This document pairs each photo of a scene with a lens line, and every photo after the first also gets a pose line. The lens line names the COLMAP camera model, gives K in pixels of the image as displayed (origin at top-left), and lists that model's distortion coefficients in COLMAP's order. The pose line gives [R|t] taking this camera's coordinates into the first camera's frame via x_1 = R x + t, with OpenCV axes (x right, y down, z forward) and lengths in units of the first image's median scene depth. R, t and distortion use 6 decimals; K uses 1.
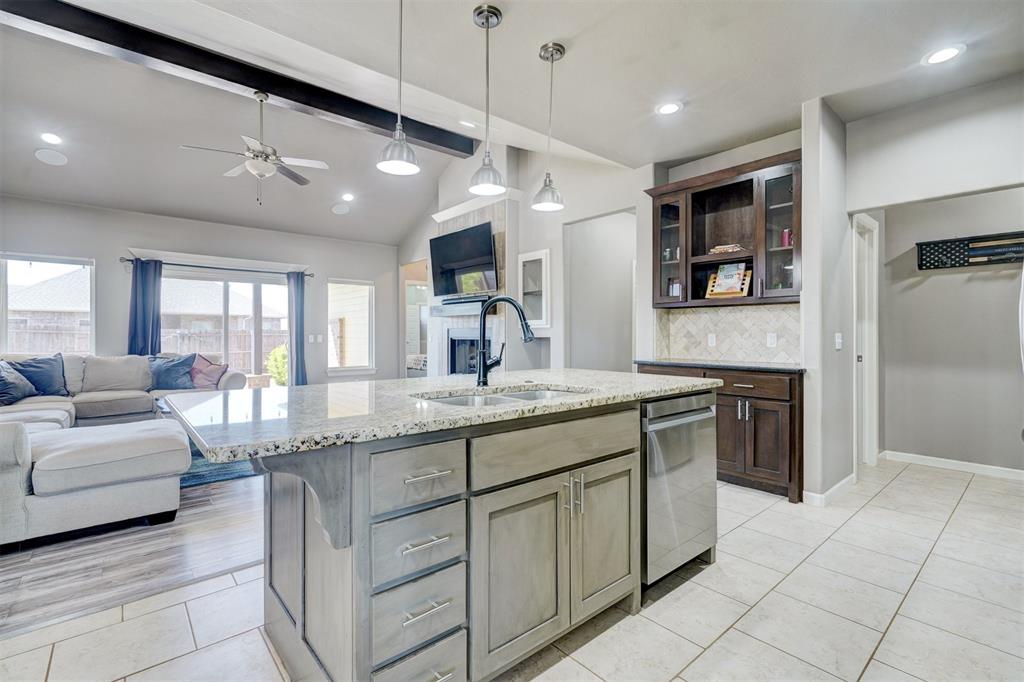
lens RADIAL K [[462.5, 0, 513.4], [0, 462.5, 333.3], [0, 0, 1]] dist [-0.001738, 0.000769]
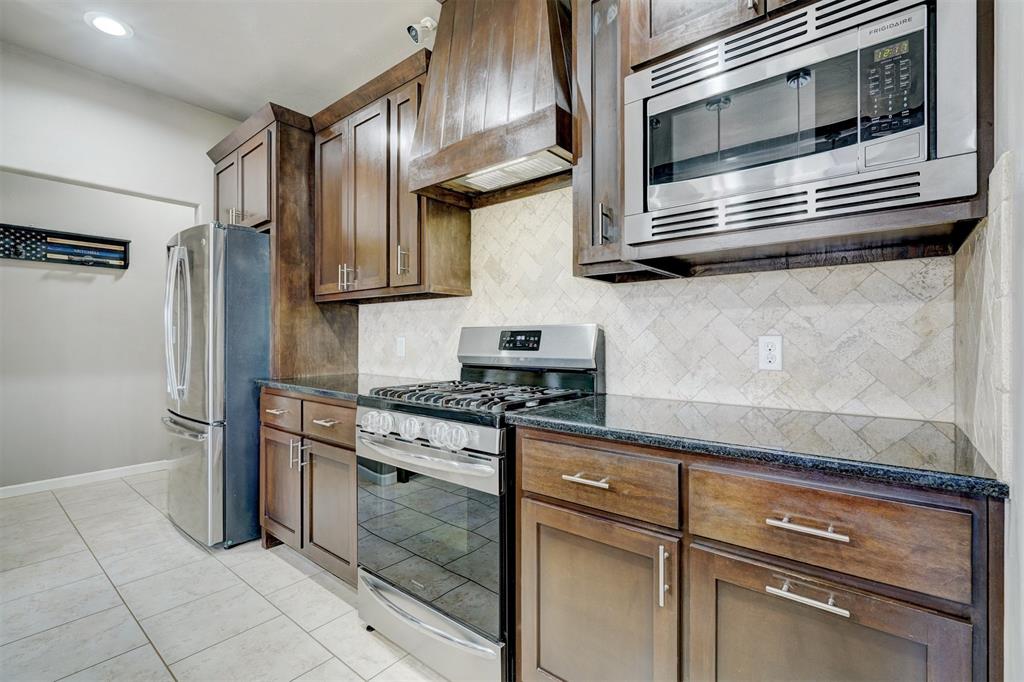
lens RADIAL K [[462.9, 0, 510.9], [0, 462.9, 338.4], [0, 0, 1]] dist [0.001240, 0.000364]
pose [[-0.169319, 0.001202, 0.985561, -0.053794], [-0.004726, 0.999987, -0.002031, 0.001175], [-0.985550, -0.005002, -0.169311, 0.236859]]
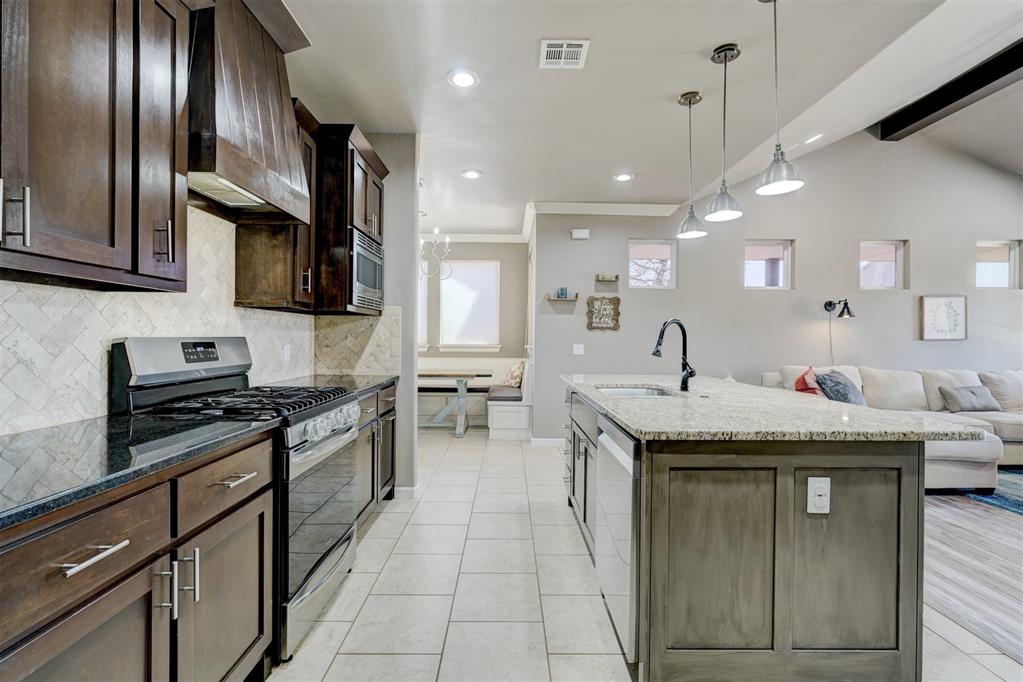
lens RADIAL K [[460.3, 0, 512.9], [0, 460.3, 341.0], [0, 0, 1]] dist [0.000459, 0.001048]
pose [[-0.641574, 0.000774, -0.767061, 0.582892], [-0.002878, 0.999990, 0.003417, -0.011601], [0.767056, 0.004400, -0.641565, 0.706497]]
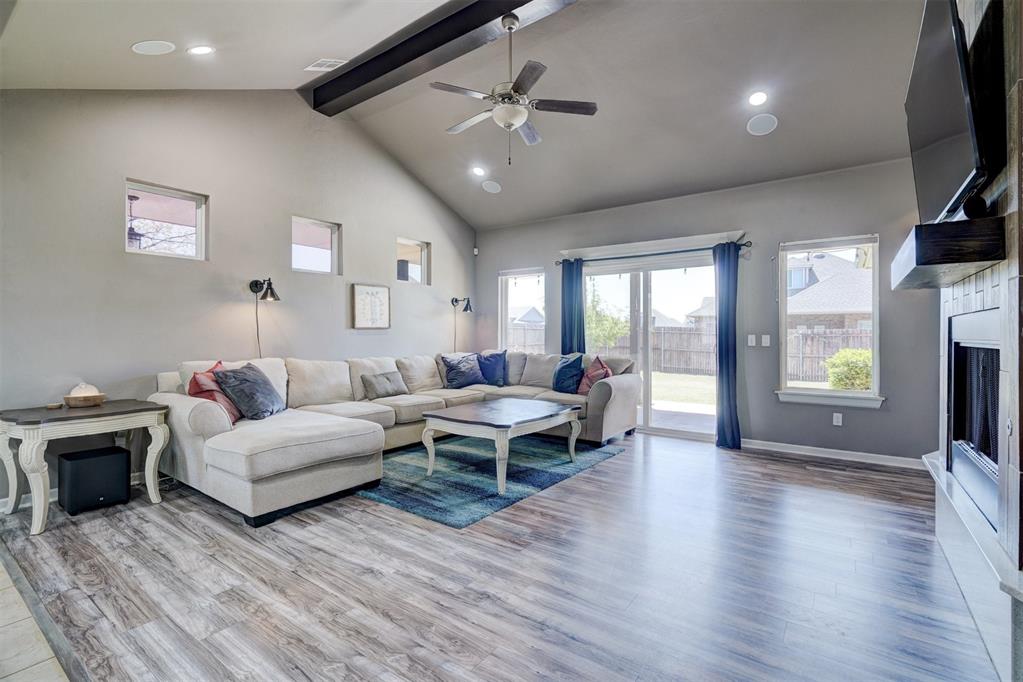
lens RADIAL K [[464.0, 0, 513.1], [0, 464.0, 337.7], [0, 0, 1]] dist [-0.002249, 0.000722]
pose [[0.233538, 0.005055, -0.972335, 0.218051], [0.002386, 0.999980, 0.005772, 0.005197], [0.972345, -0.003668, 0.233521, 0.879469]]
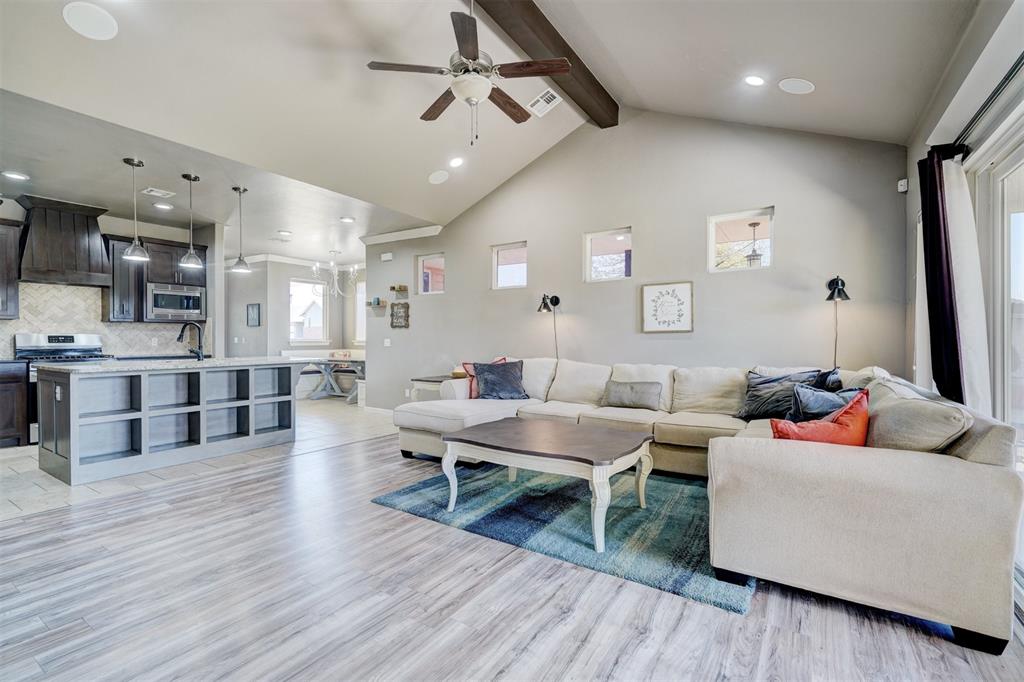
lens RADIAL K [[462.9, 0, 510.9], [0, 462.9, 338.4], [0, 0, 1]] dist [0.001240, 0.000364]
pose [[-0.960100, -0.000250, -0.279658, -0.439190], [0.000831, 0.999993, -0.003746, 0.005657], [0.279657, -0.003828, -0.960092, 1.774904]]
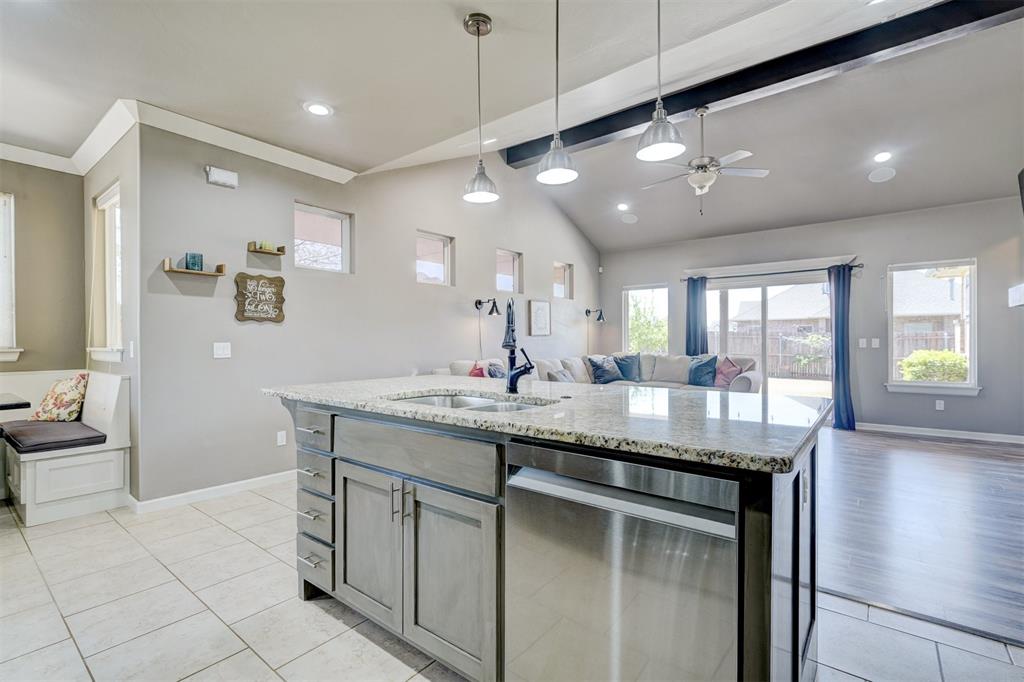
lens RADIAL K [[465.6, 0, 512.4], [0, 465.6, 344.7], [0, 0, 1]] dist [0.000977, 0.000169]
pose [[0.188826, 0.007486, -0.981982, 0.438722], [0.009200, 0.999914, 0.009391, 0.001957], [0.981967, -0.010807, 0.188741, 0.401697]]
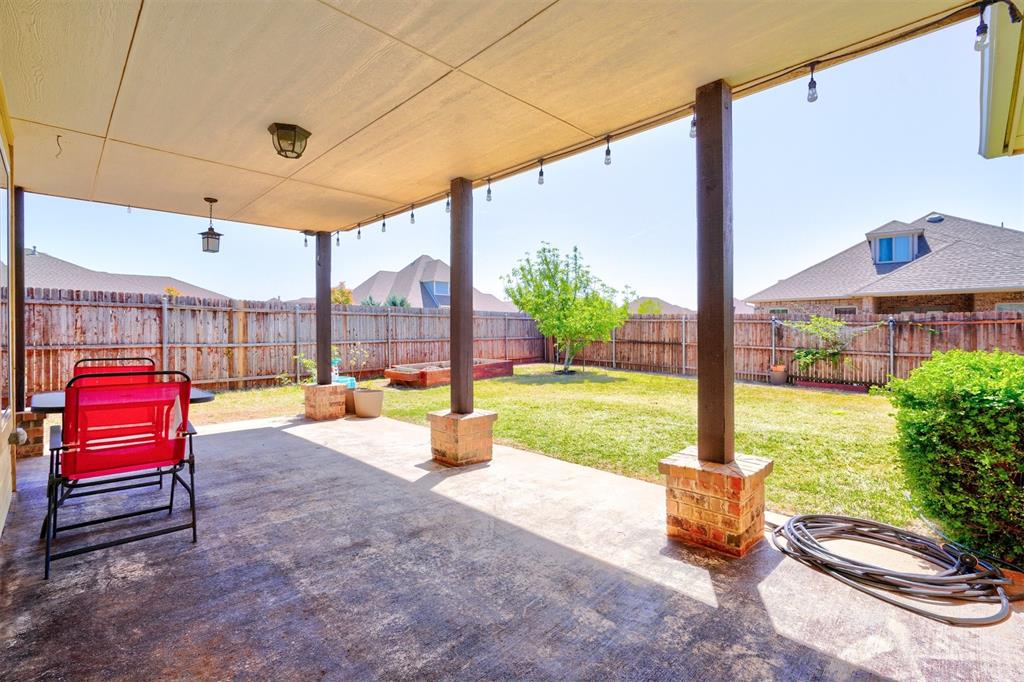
lens RADIAL K [[462.5, 0, 513.4], [0, 462.5, 333.3], [0, 0, 1]] dist [-0.001738, 0.000769]
pose [[0.067920, 0.008432, -0.997655, -0.658189], [0.009584, 0.999913, 0.009103, 0.024553], [0.997645, -0.010180, 0.067833, 1.941605]]
